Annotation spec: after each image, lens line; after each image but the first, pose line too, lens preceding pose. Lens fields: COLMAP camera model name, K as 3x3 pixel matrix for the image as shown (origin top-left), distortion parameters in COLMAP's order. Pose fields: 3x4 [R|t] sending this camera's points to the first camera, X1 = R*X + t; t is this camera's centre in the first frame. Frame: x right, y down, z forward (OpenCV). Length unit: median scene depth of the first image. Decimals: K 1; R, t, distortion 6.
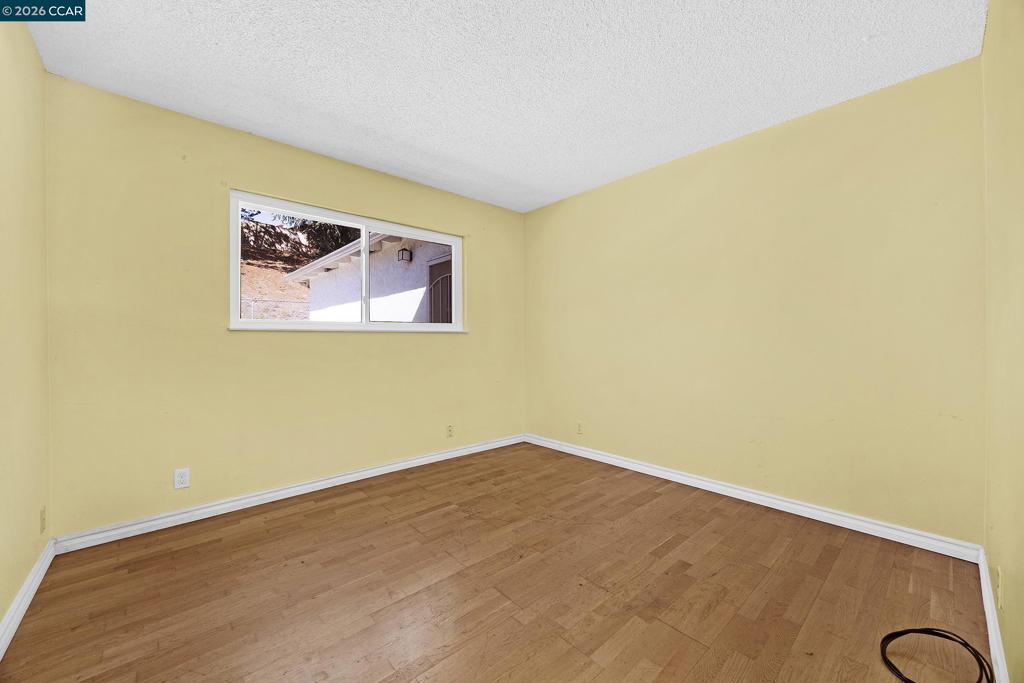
lens RADIAL K [[393.7, 0, 508.5], [0, 393.7, 347.5], [0, 0, 1]] dist [0.000676, 0.000044]
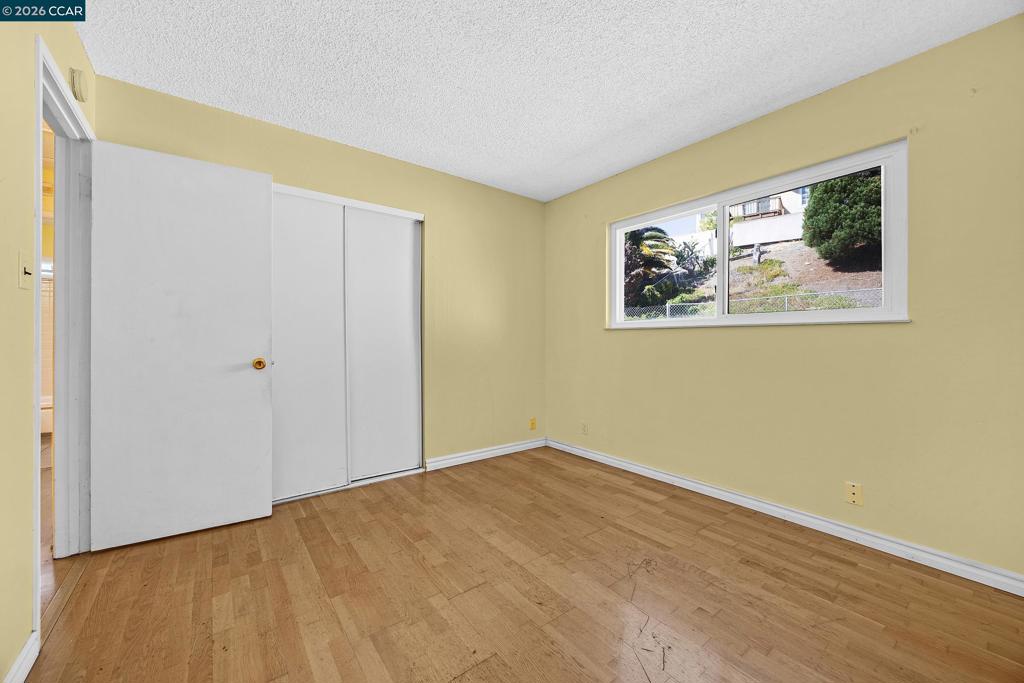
lens RADIAL K [[390.6, 0, 513.9], [0, 390.6, 338.5], [0, 0, 1]] dist [0.001400, -0.000043]
pose [[-0.071816, 0.006298, -0.997398, 0.570977], [-0.013079, 0.999888, 0.007255, -0.016136], [0.997332, 0.013566, -0.071726, 0.678400]]
